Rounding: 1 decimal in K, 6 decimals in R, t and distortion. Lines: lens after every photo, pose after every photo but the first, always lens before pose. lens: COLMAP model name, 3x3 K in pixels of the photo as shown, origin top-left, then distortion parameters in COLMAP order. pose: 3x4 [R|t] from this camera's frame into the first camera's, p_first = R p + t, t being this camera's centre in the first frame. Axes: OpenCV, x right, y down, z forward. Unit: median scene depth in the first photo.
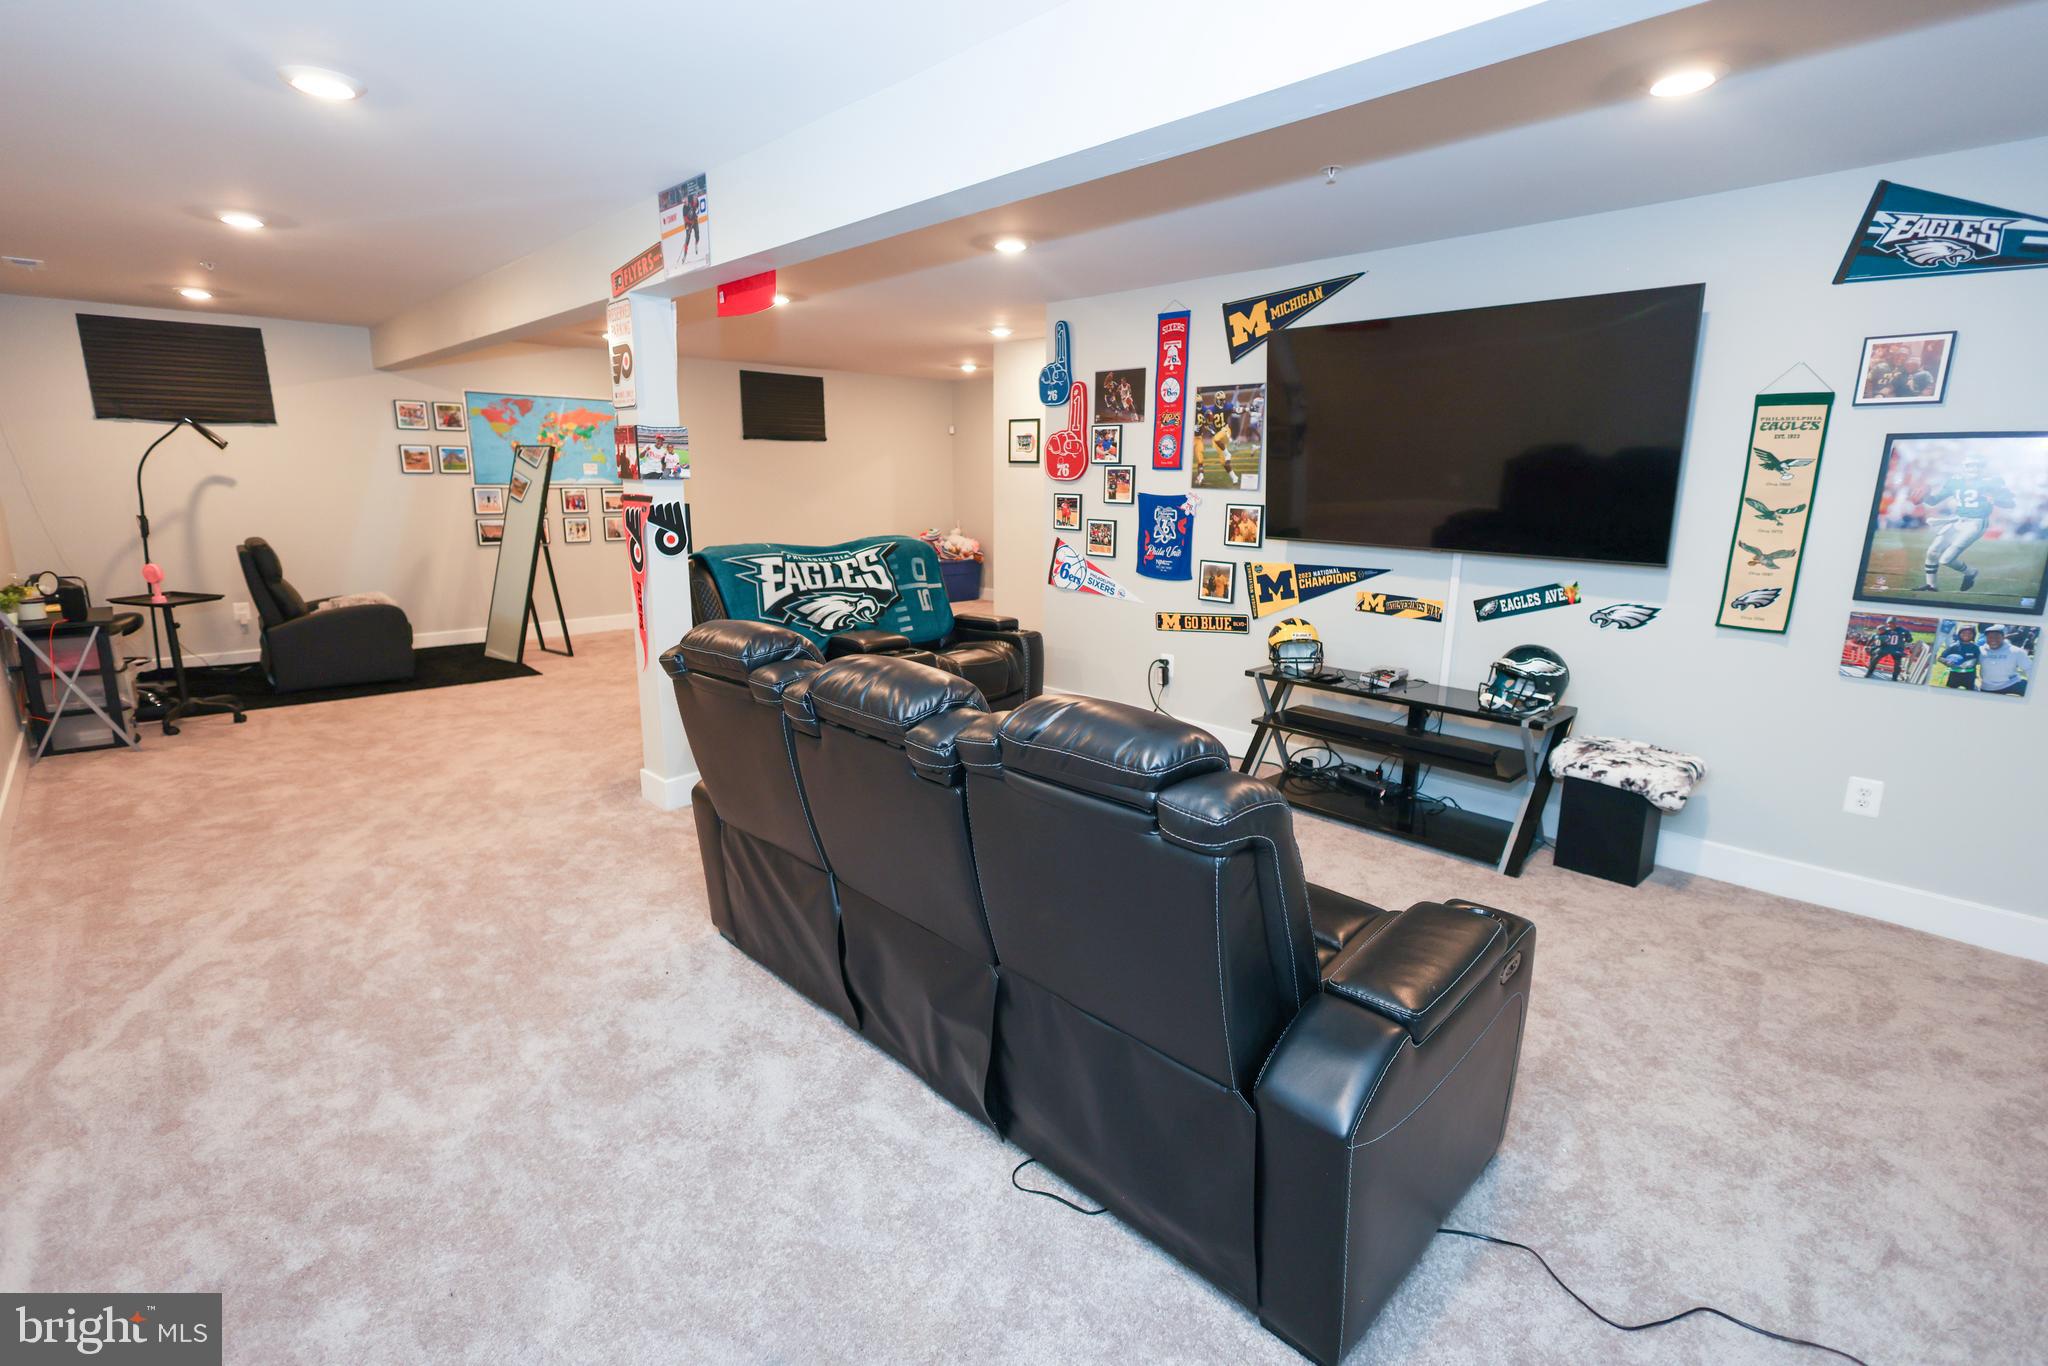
lens RADIAL K [[932.9, 0, 1019.7], [0, 932.9, 656.0], [0, 0, 1]] dist [0.002149, 0.000535]
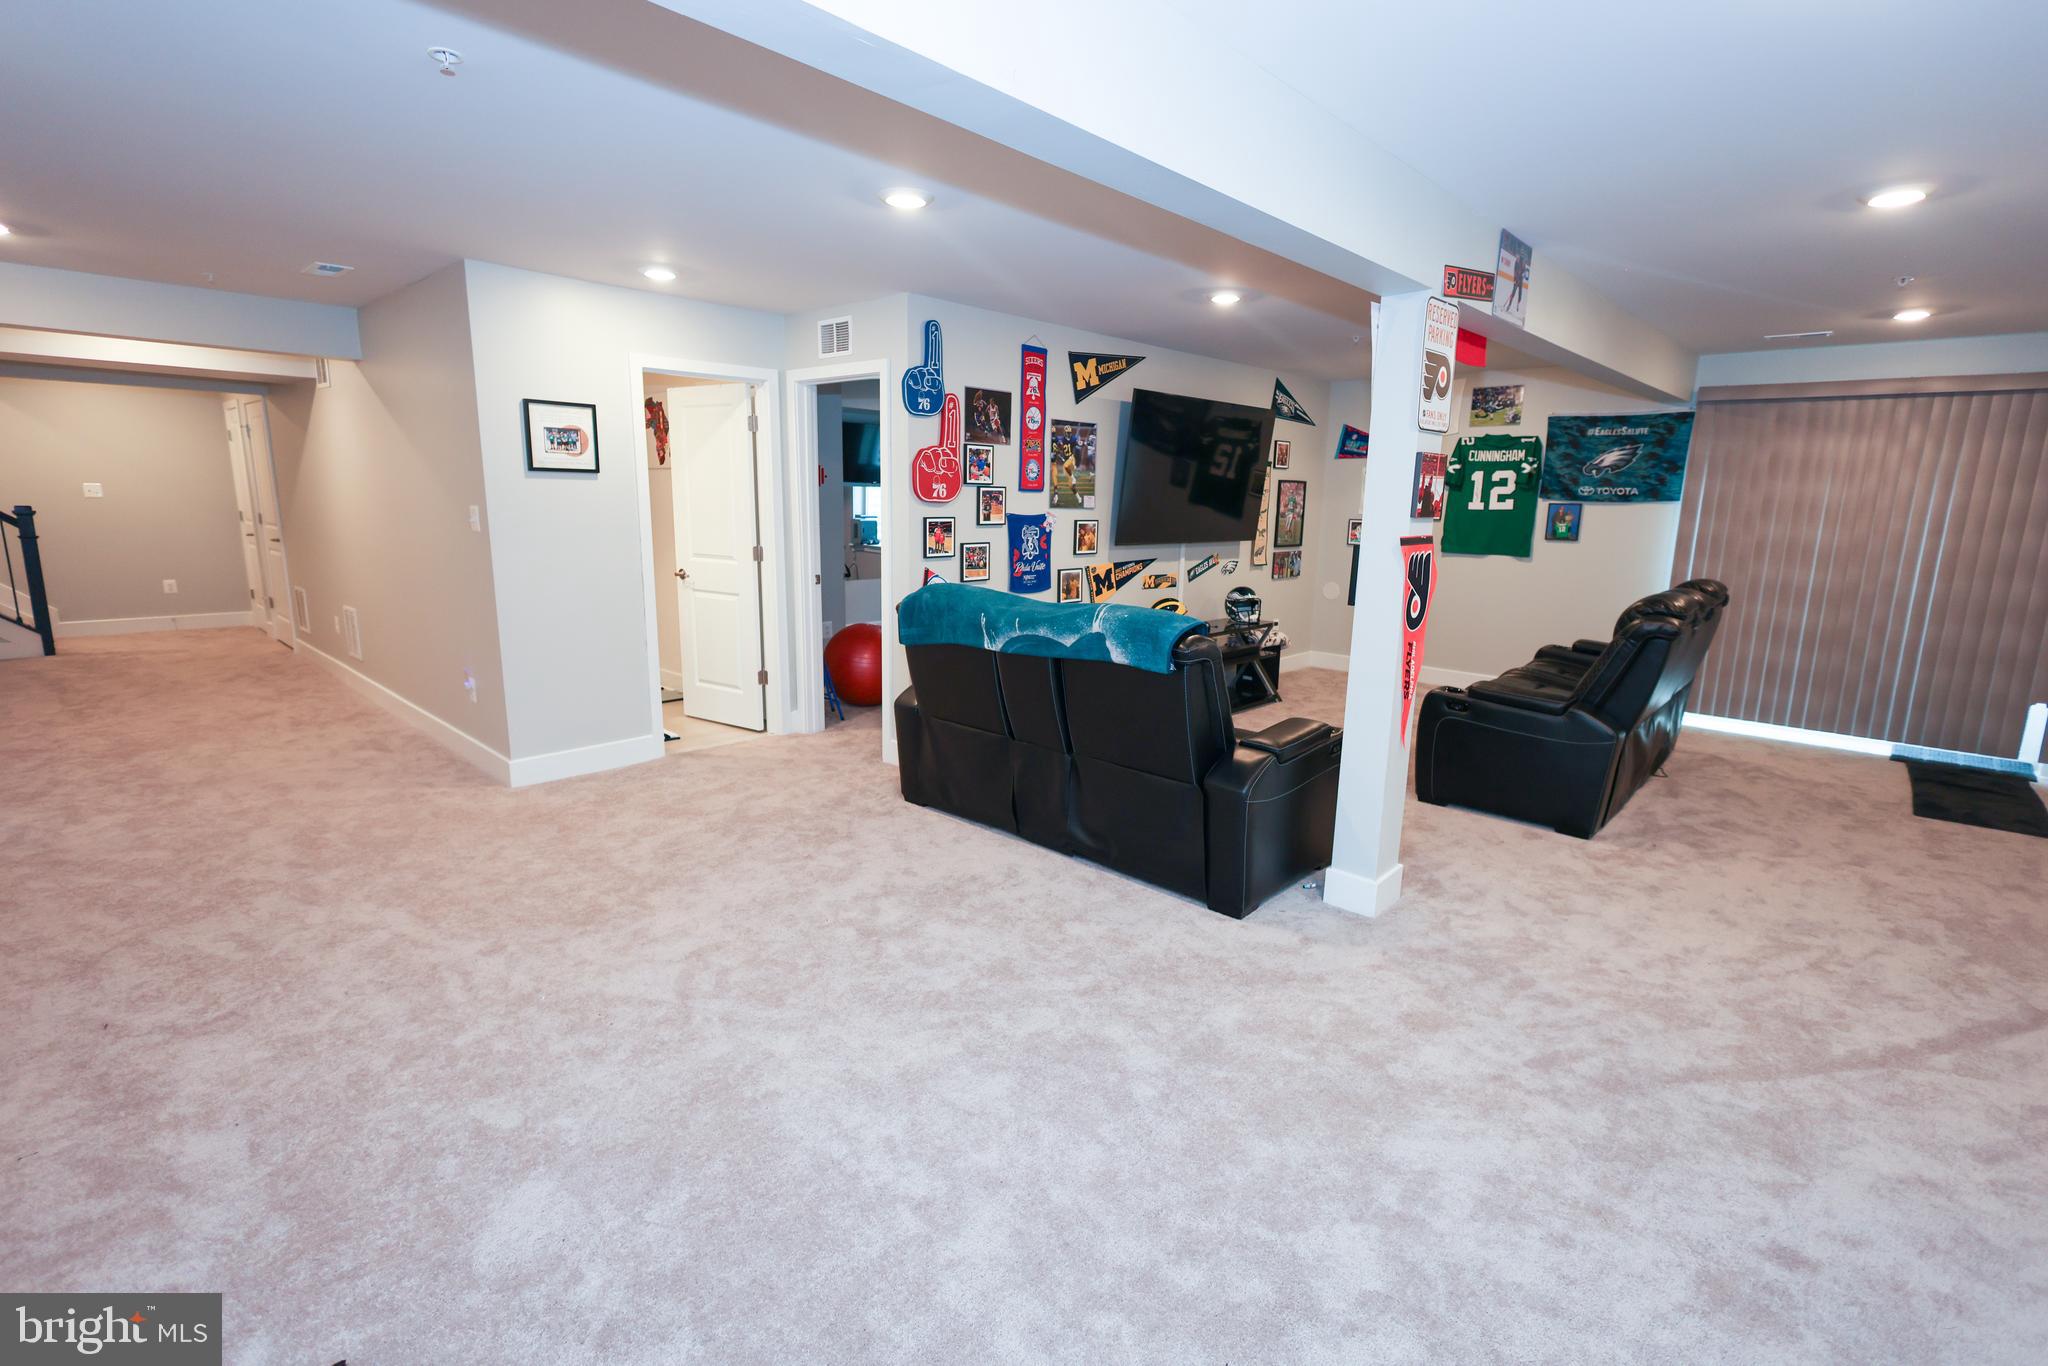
lens RADIAL K [[933.3, 0, 1030.0], [0, 933.3, 677.0], [0, 0, 1]] dist [0.003343, 0.000151]
pose [[-0.041262, -0.204503, 0.977996, -0.974913], [0.175136, 0.962195, 0.208588, -0.225289], [-0.983679, 0.179889, -0.003887, 1.076267]]
